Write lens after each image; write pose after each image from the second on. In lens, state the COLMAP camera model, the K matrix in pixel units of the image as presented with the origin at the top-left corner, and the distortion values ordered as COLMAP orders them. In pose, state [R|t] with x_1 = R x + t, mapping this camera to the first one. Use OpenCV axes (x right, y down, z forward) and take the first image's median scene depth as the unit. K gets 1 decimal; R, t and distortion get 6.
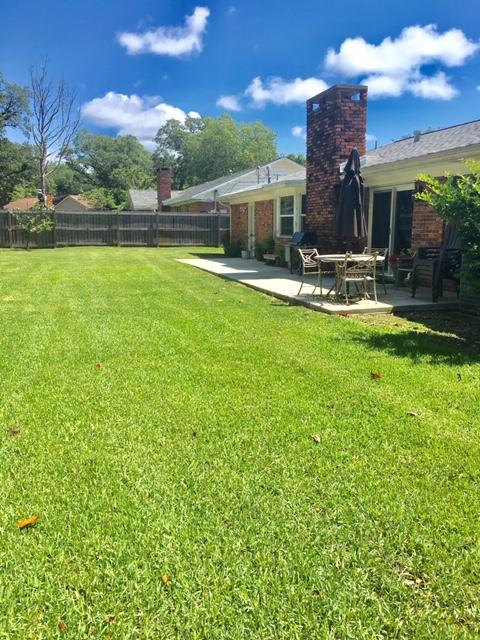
lens RADIAL K [[541.8, 0, 240.0], [0, 541.8, 320.0], [0, 0, 1]] dist [0.058199, 0.006426]
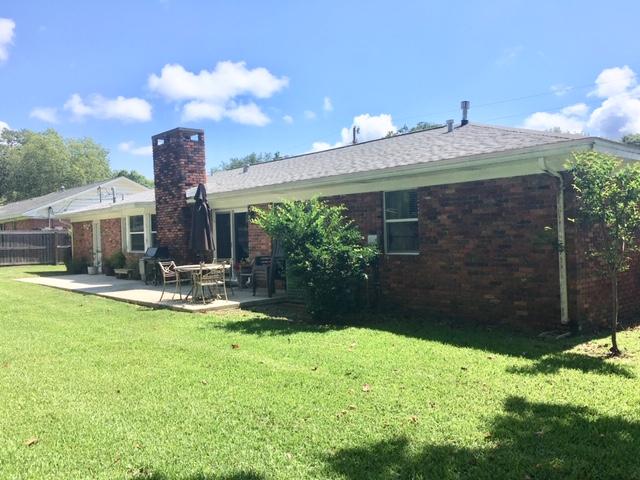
lens RADIAL K [[549.0, 0, 320.0], [0, 549.0, 240.0], [0, 0, 1]] dist [0.028150, -0.002562]
pose [[0.905644, -0.025911, 0.423248, -0.076111], [0.096460, 0.984552, -0.146127, 0.029964], [-0.412923, 0.173166, 0.894152, -0.214246]]
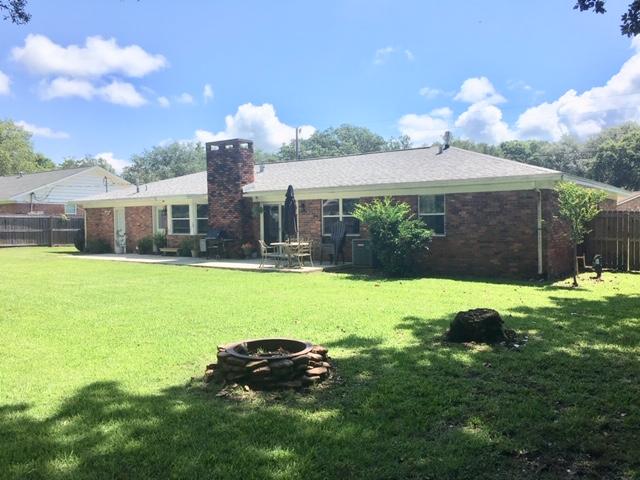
lens RADIAL K [[549.0, 0, 320.0], [0, 549.0, 240.0], [0, 0, 1]] dist [0.028150, -0.002562]
pose [[0.787053, -0.026442, 0.616318, -0.746045], [0.113899, 0.988133, -0.103057, 0.060712], [-0.606279, 0.151310, 0.780725, -0.406478]]
